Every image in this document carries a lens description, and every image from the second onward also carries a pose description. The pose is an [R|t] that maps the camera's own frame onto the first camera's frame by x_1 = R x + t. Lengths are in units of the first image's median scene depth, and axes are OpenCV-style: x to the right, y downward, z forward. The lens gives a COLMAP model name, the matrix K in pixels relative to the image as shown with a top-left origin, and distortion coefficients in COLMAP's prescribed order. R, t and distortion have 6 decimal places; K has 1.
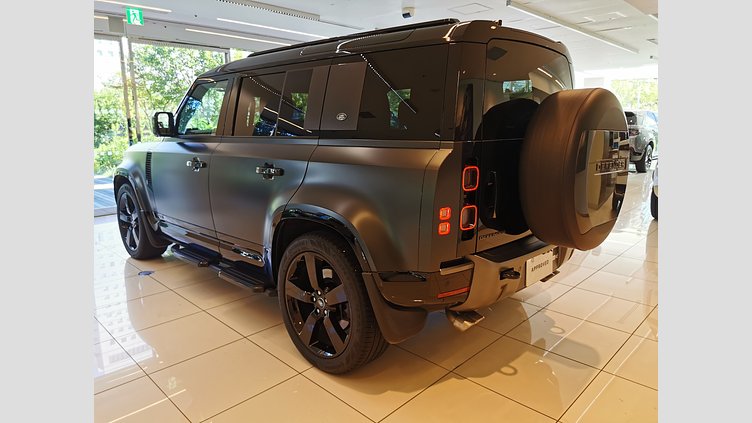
lens RADIAL K [[446.6, 0, 376.0], [0, 446.6, 211.5], [0, 0, 1]] dist [0.000752, -0.000012]
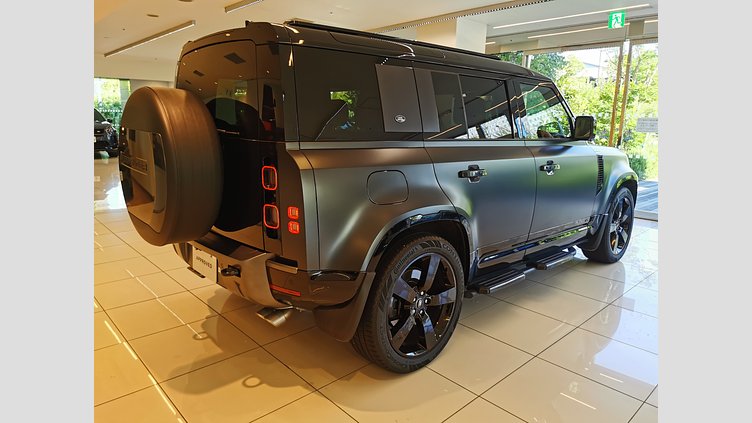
lens RADIAL K [[446.6, 0, 376.0], [0, 446.6, 211.5], [0, 0, 1]] dist [0.000752, -0.000012]
pose [[-0.060941, 0.205237, -0.976813, 1.091592], [-0.213595, 0.953281, 0.213619, -0.244506], [0.975020, 0.221660, -0.014256, 1.132722]]
